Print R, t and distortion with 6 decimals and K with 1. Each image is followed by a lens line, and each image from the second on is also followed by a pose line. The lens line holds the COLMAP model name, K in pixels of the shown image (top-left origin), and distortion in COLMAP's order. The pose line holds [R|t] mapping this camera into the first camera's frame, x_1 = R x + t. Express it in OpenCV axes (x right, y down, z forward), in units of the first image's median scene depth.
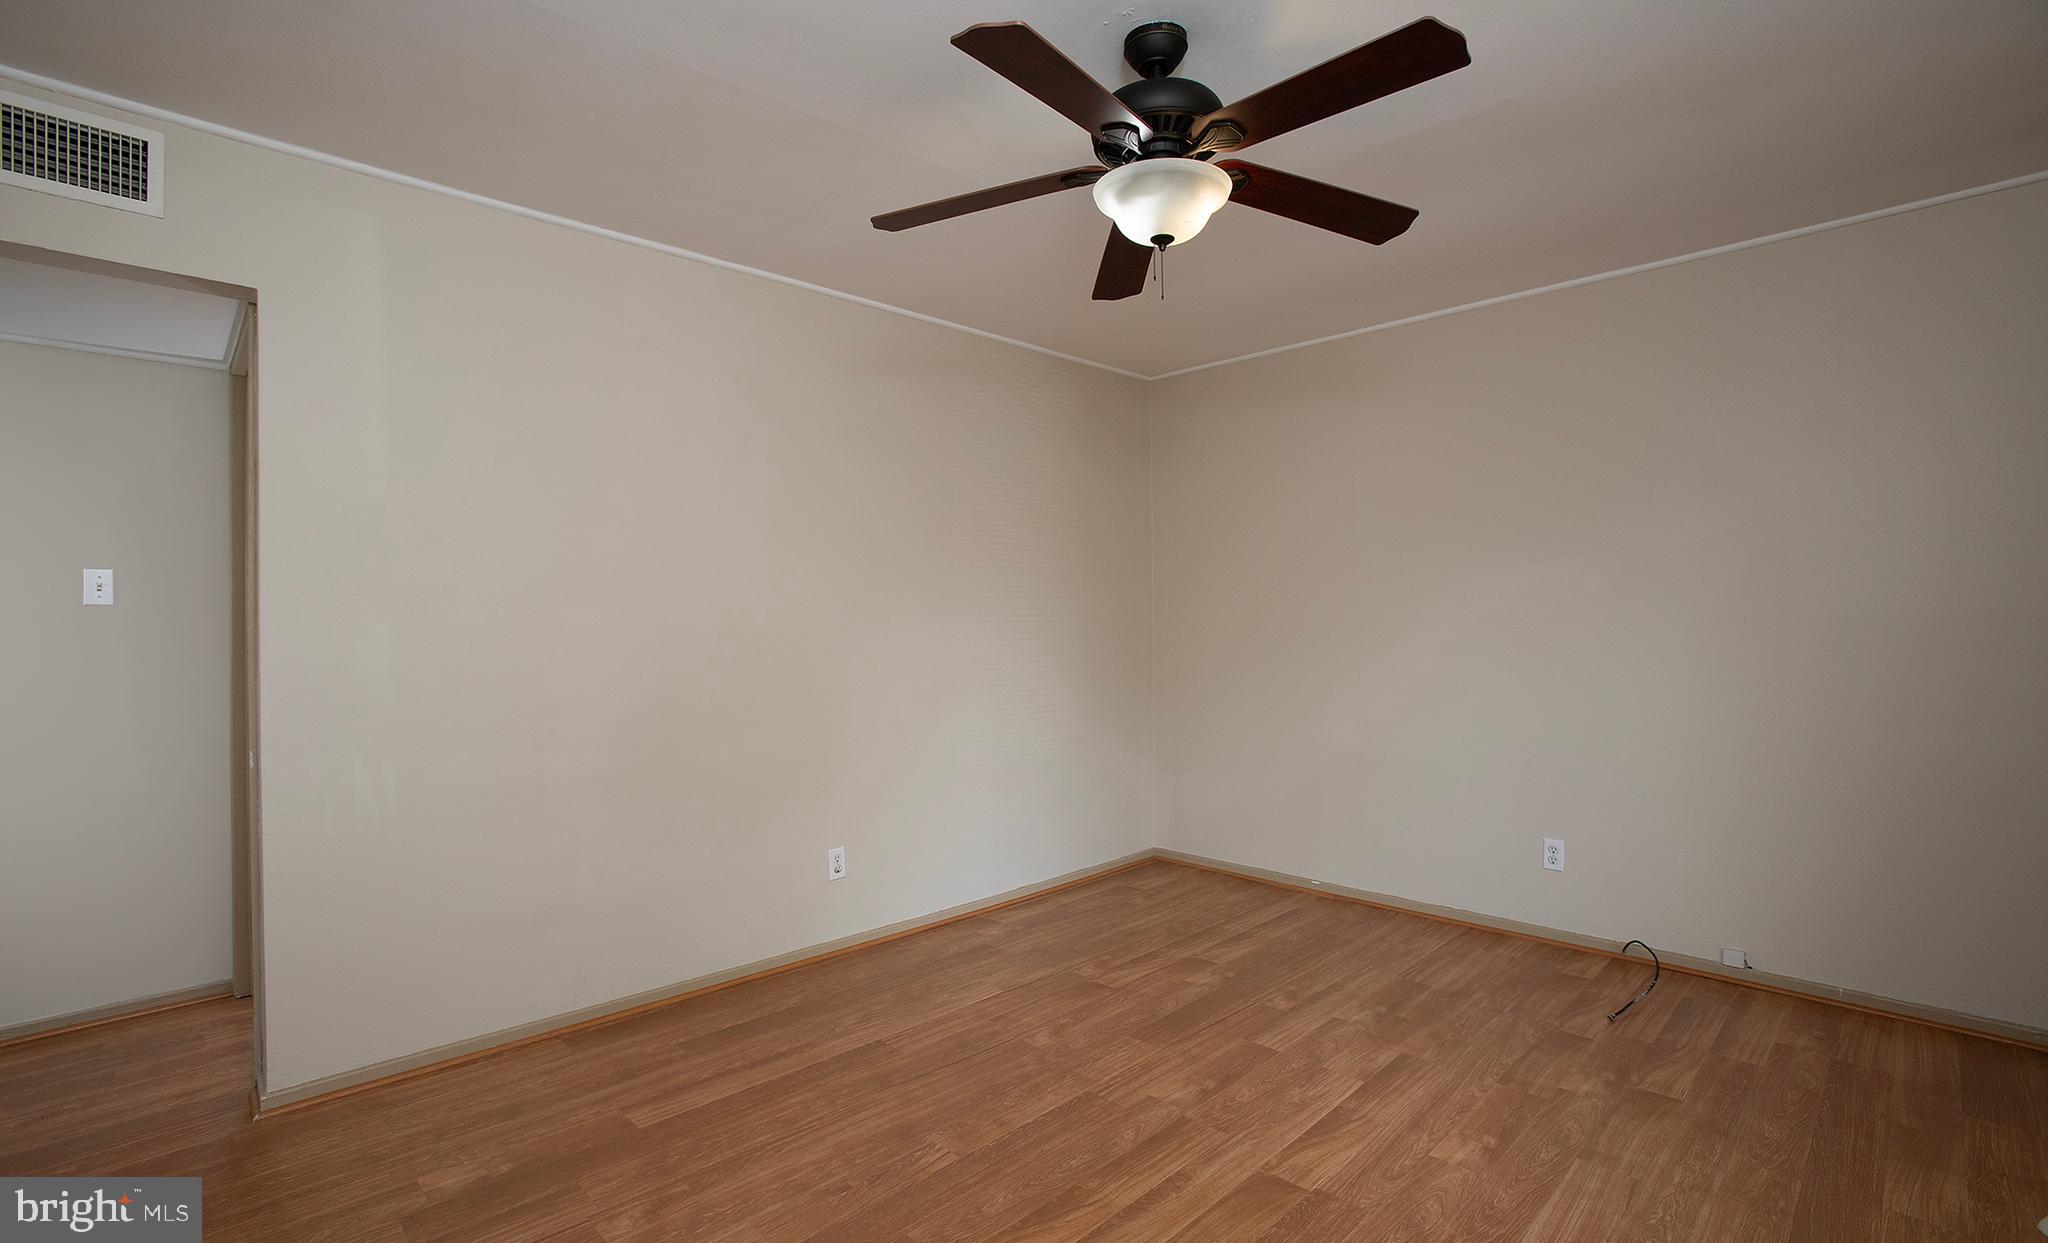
lens RADIAL K [[923.8, 0, 1015.6], [0, 923.8, 623.0], [0, 0, 1]] dist [-0.074015, 0.027274]
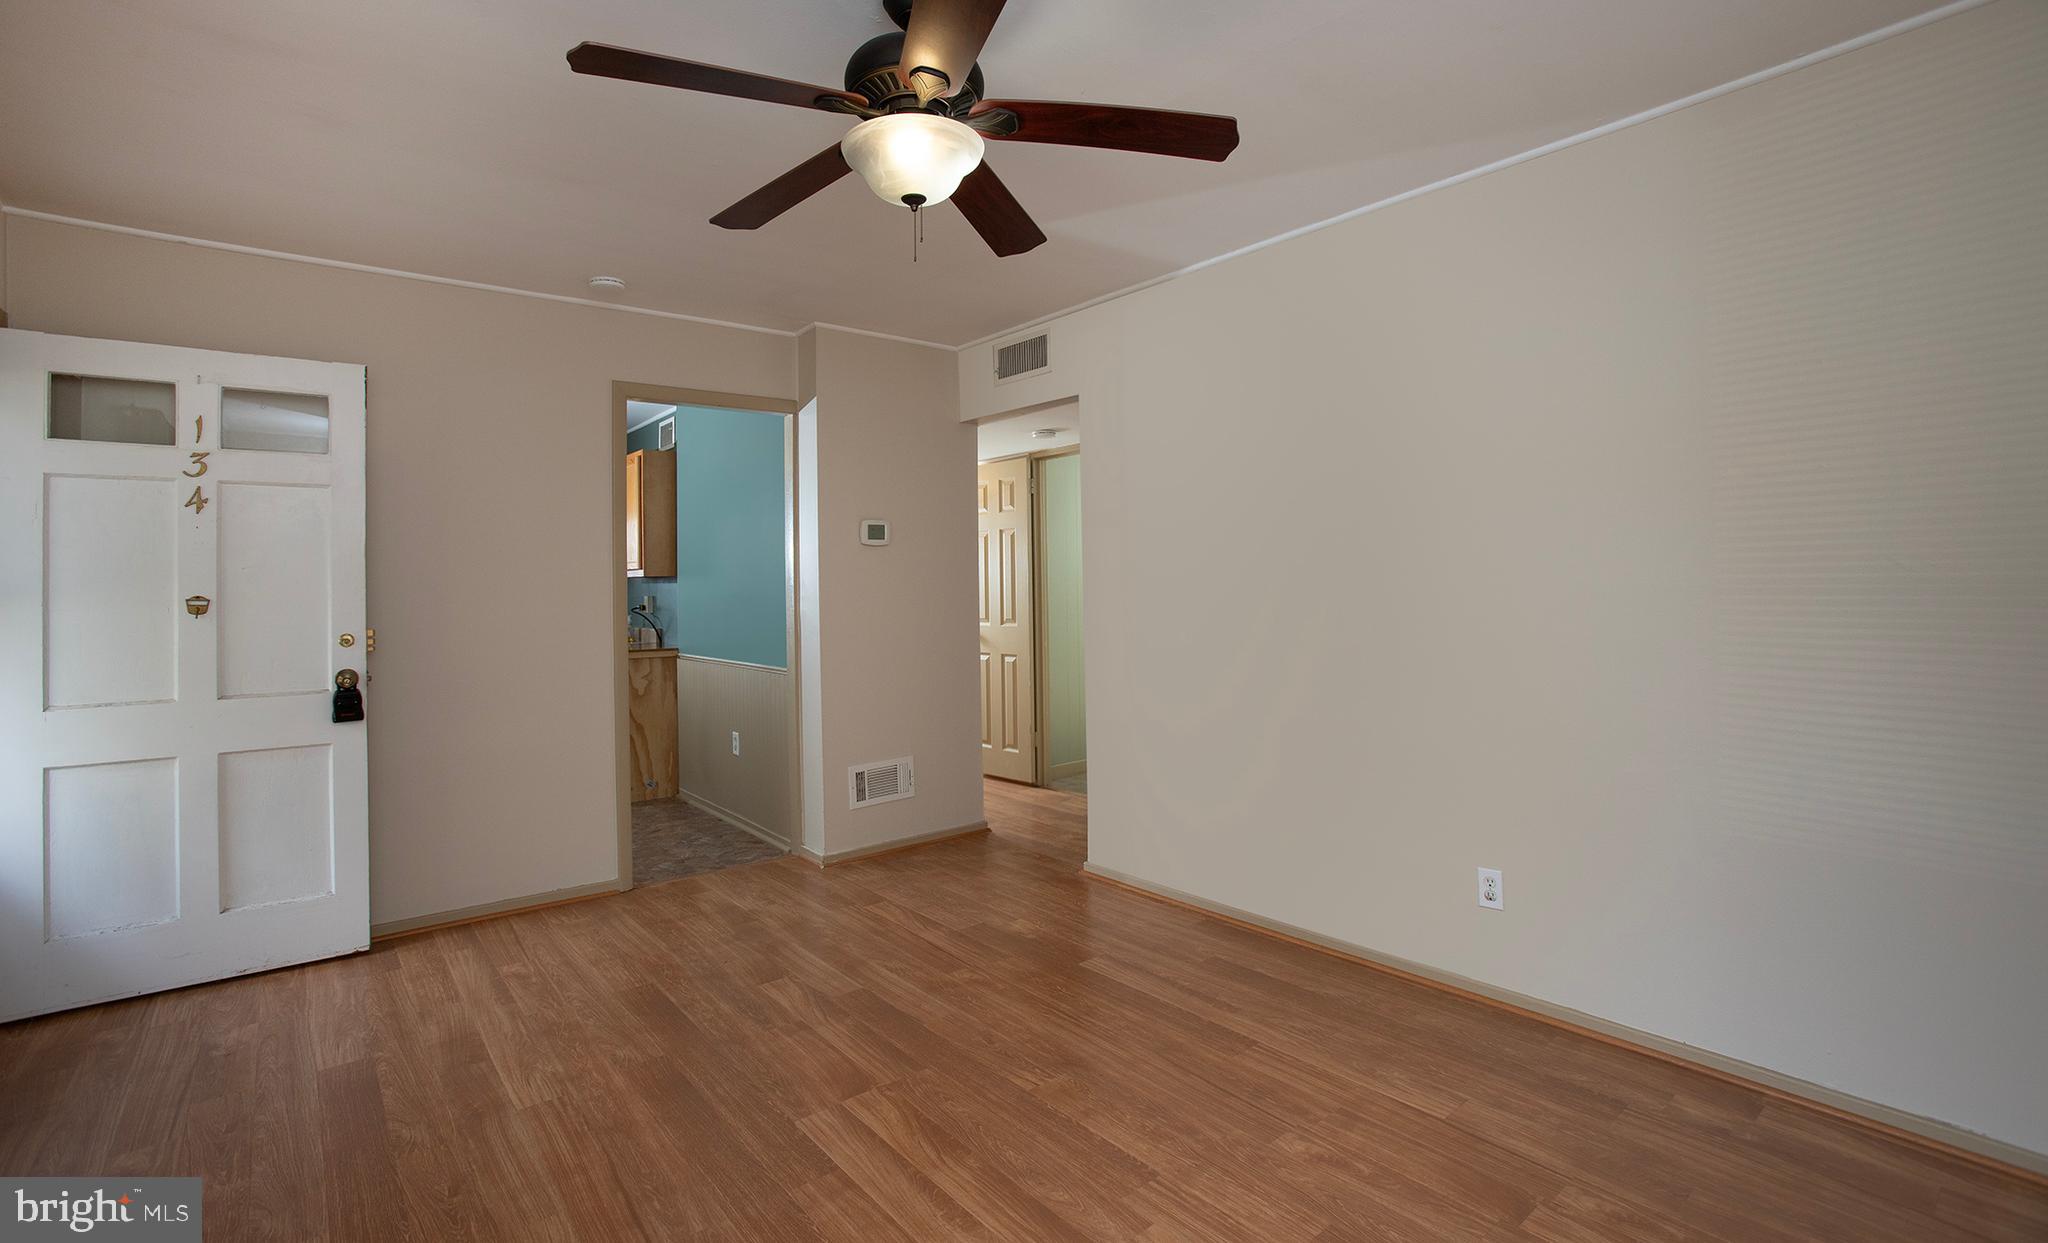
lens RADIAL K [[940.8, 0, 1007.8], [0, 940.8, 590.4], [0, 0, 1]] dist [-0.067458, 0.026491]
pose [[-0.092281, 0.010370, -0.995679, 0.816904], [0.013934, 0.999861, 0.009122, -0.008818], [0.995635, -0.013032, -0.092413, 0.864262]]
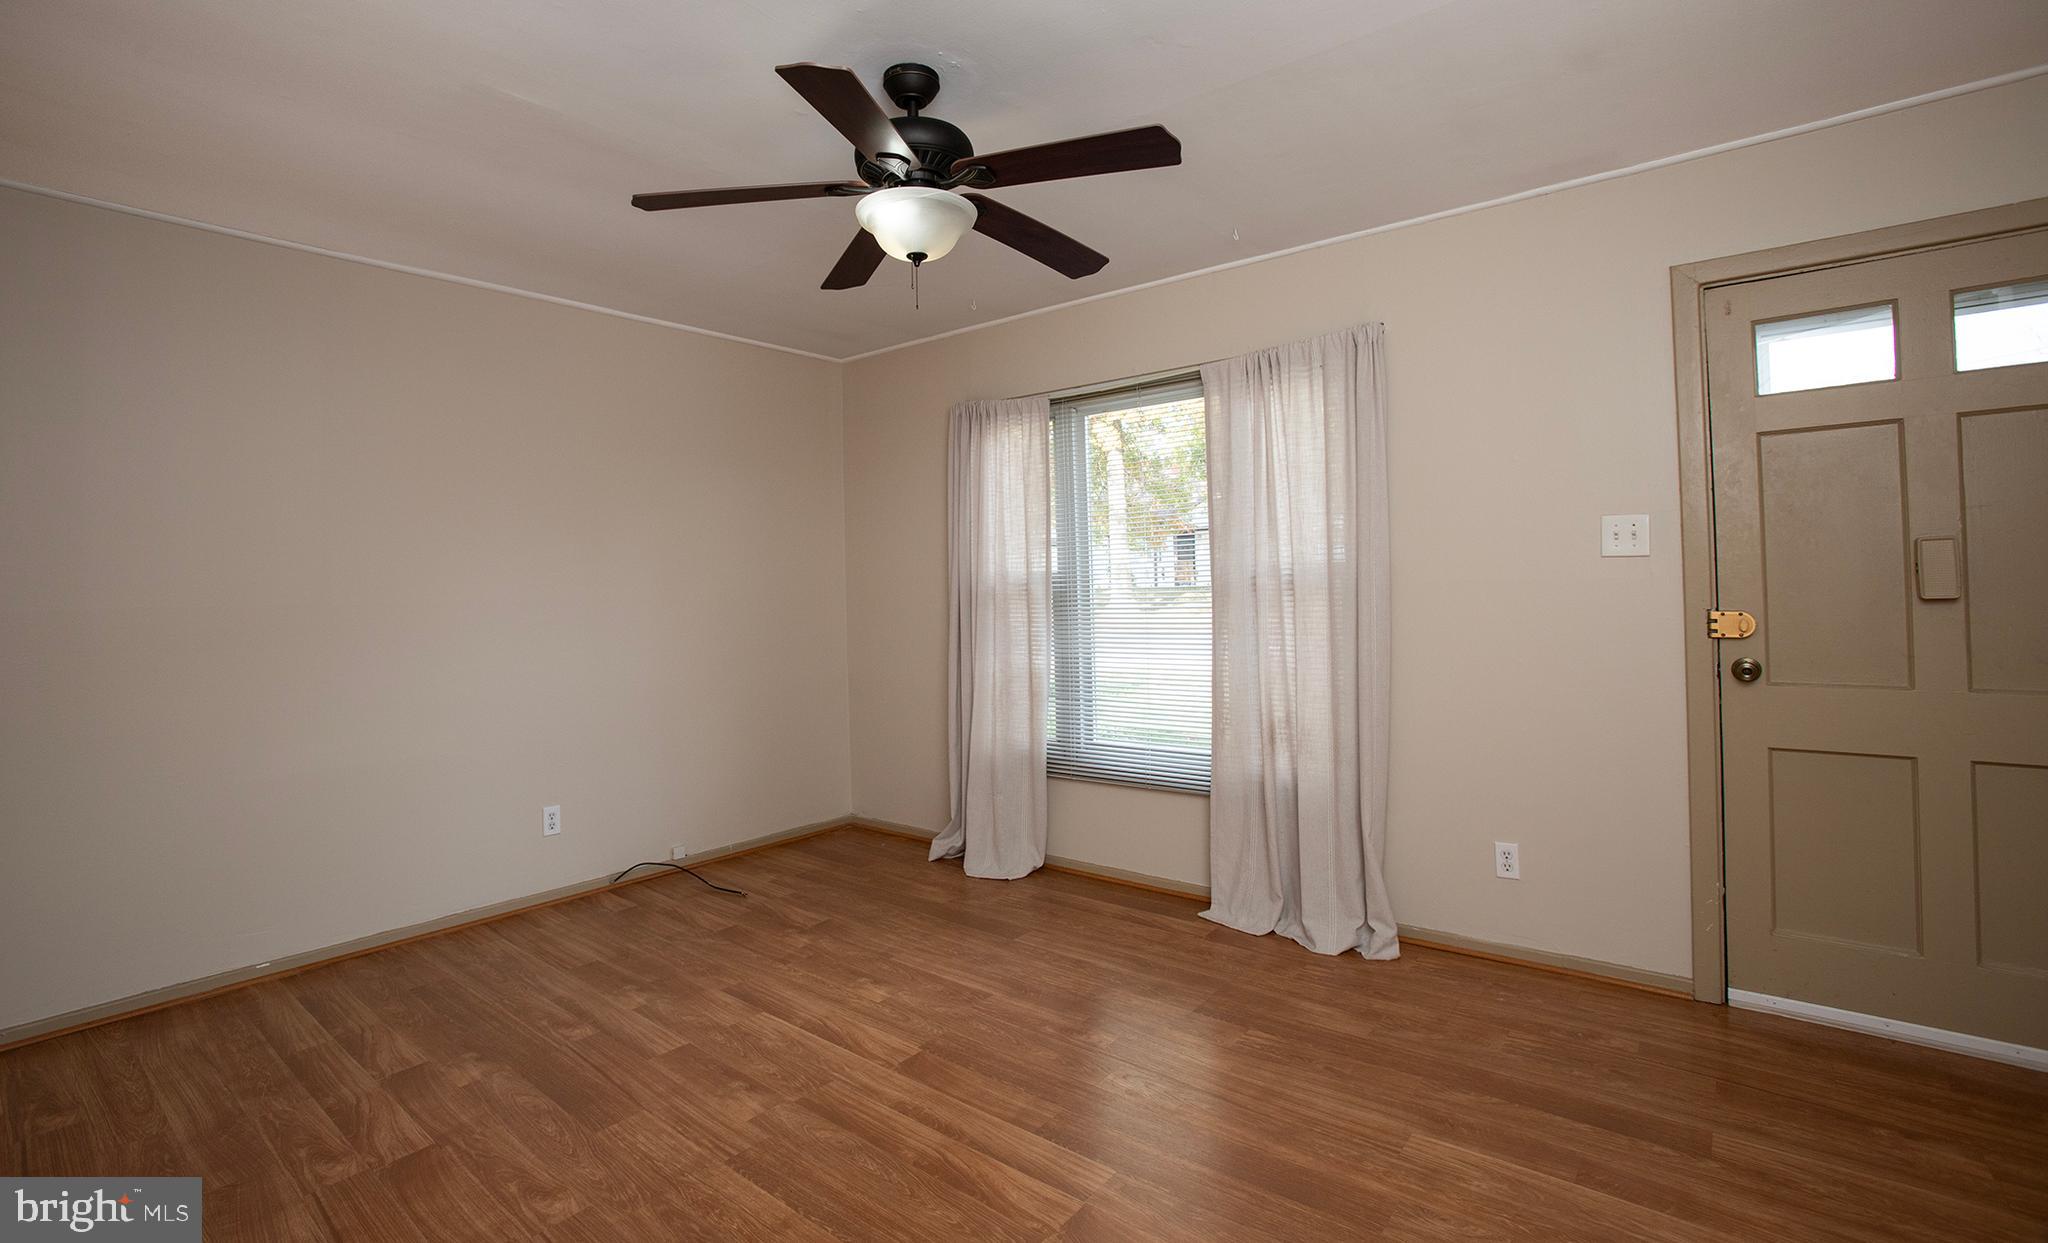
lens RADIAL K [[923.8, 0, 1015.6], [0, 923.8, 623.0], [0, 0, 1]] dist [-0.074015, 0.027274]
pose [[-0.122486, -0.027617, 0.992086, -0.687428], [0.023134, 0.999262, 0.030673, 0.003565], [-0.992201, 0.026708, -0.121757, 0.749671]]
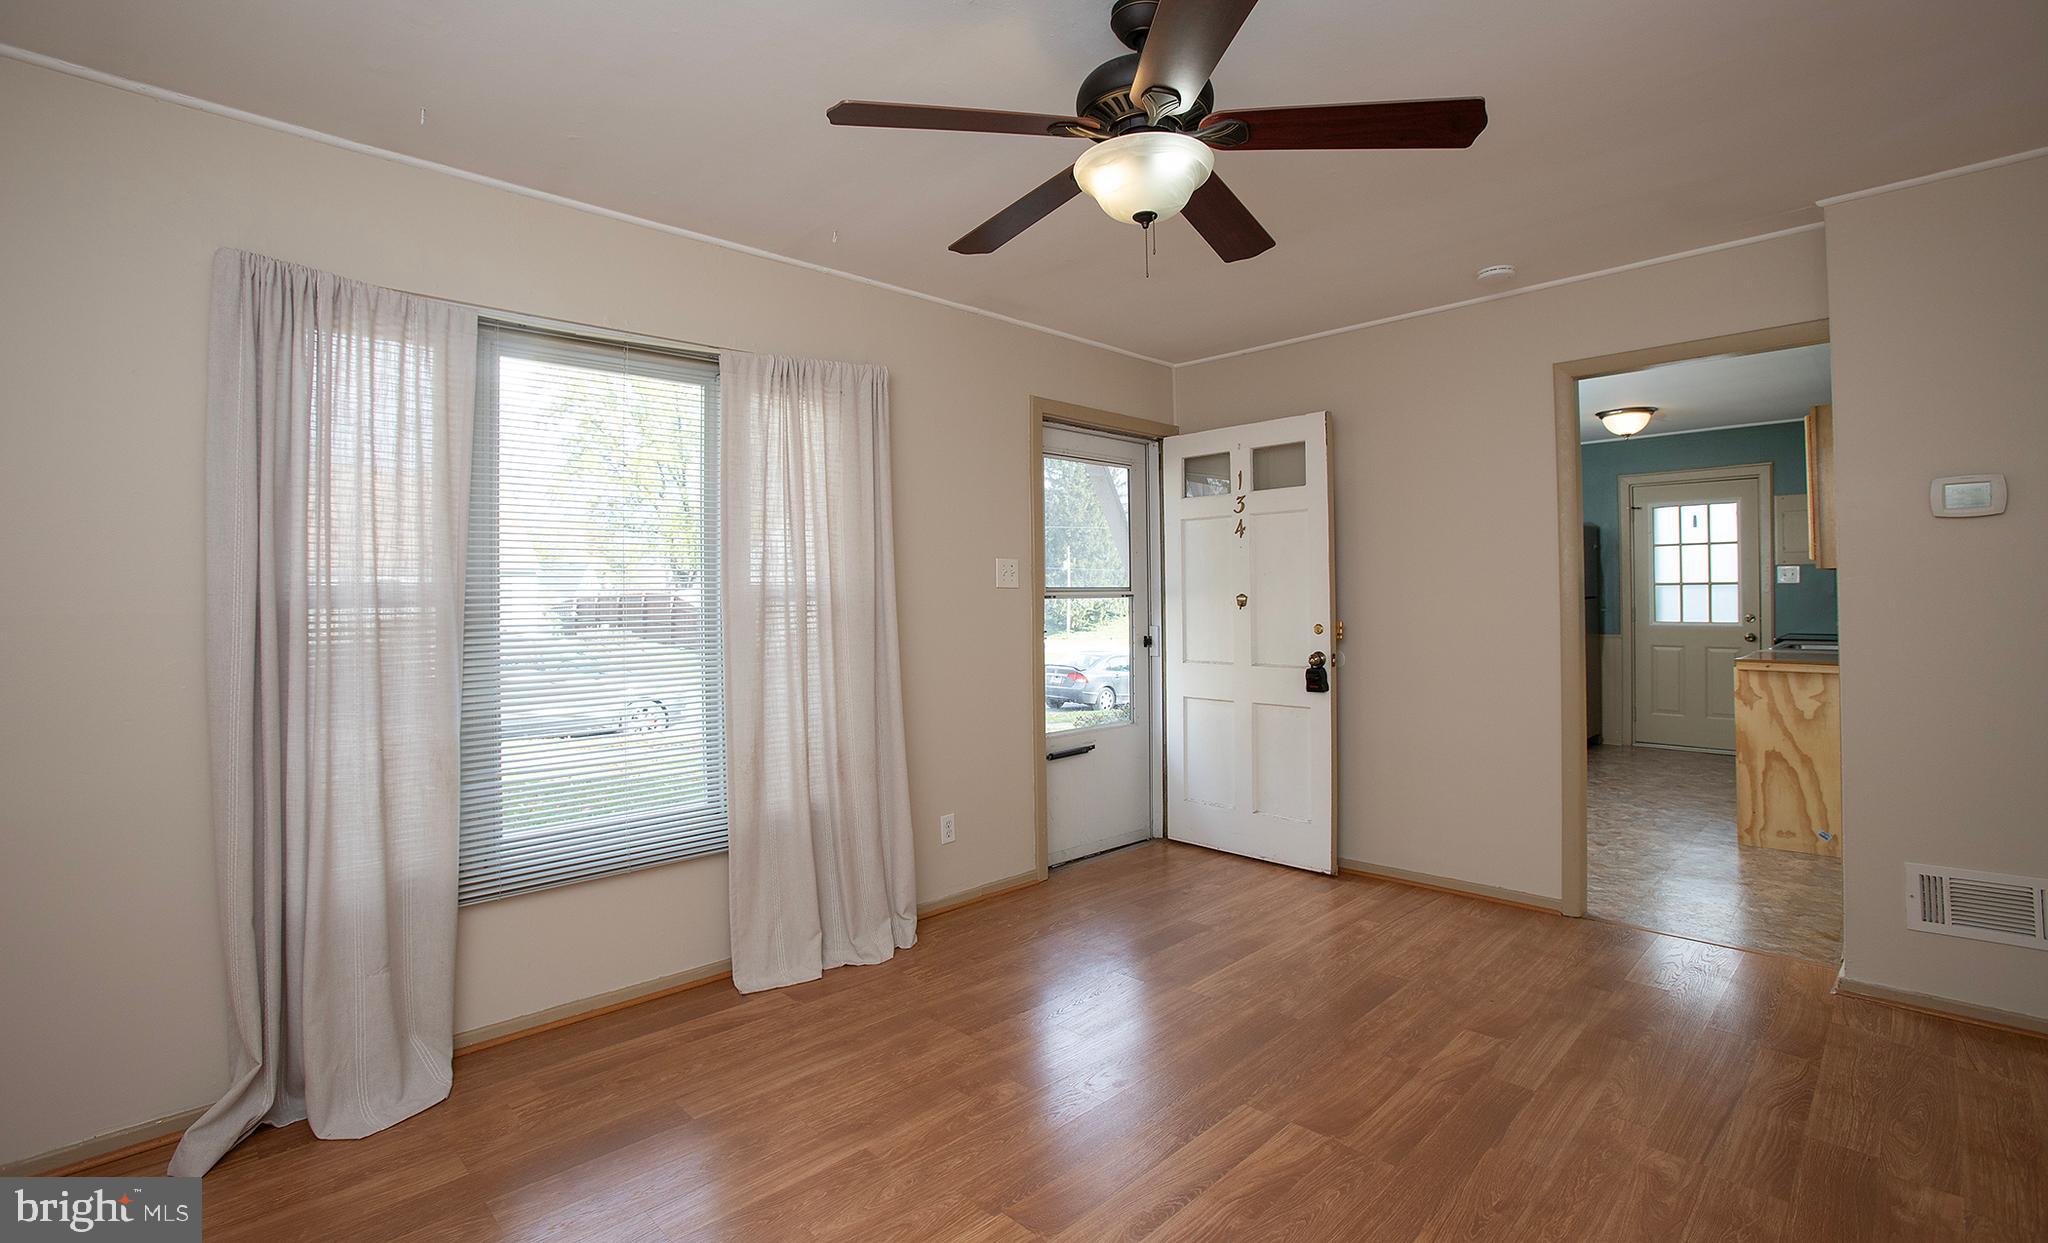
lens RADIAL K [[940.8, 0, 1007.8], [0, 940.8, 590.4], [0, 0, 1]] dist [-0.067458, 0.026491]
pose [[-0.999846, 0.016867, 0.004766, 0.226572], [0.016840, 0.999843, -0.005465, -0.009158], [-0.004857, -0.005384, -0.999974, 1.459421]]
